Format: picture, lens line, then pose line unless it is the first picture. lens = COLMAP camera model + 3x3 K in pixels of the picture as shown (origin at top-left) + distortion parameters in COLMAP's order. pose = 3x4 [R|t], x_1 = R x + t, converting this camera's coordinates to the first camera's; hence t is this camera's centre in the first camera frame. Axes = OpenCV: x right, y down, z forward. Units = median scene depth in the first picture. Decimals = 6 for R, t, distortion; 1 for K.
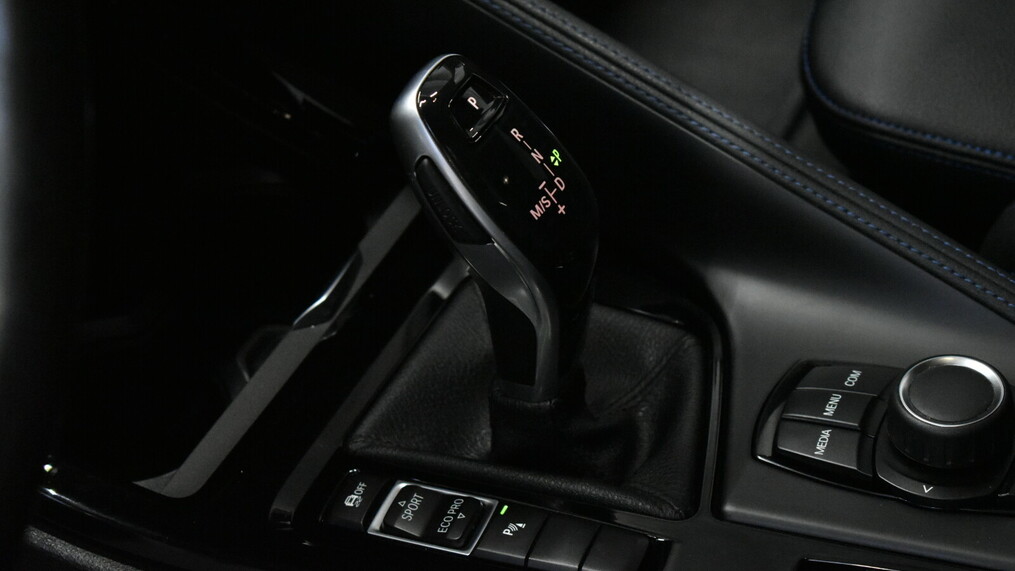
lens RADIAL K [[2277.6, 0, 507.5], [0, 2277.6, 285.5], [0, 0, 1]] dist [-0.044297, -0.165671]
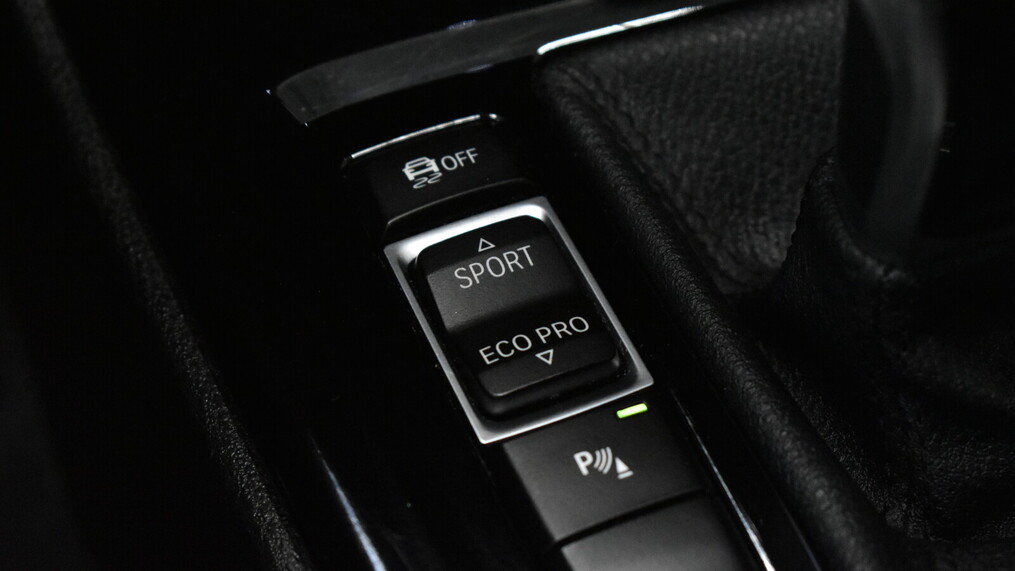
lens RADIAL K [[2277.6, 0, 507.5], [0, 2277.6, 285.5], [0, 0, 1]] dist [-0.044297, -0.165671]
pose [[0.708290, 0.615766, -0.345193, 0.108234], [-0.511890, 0.784737, 0.349508, -0.049270], [0.486101, -0.070852, 0.871026, 0.629532]]
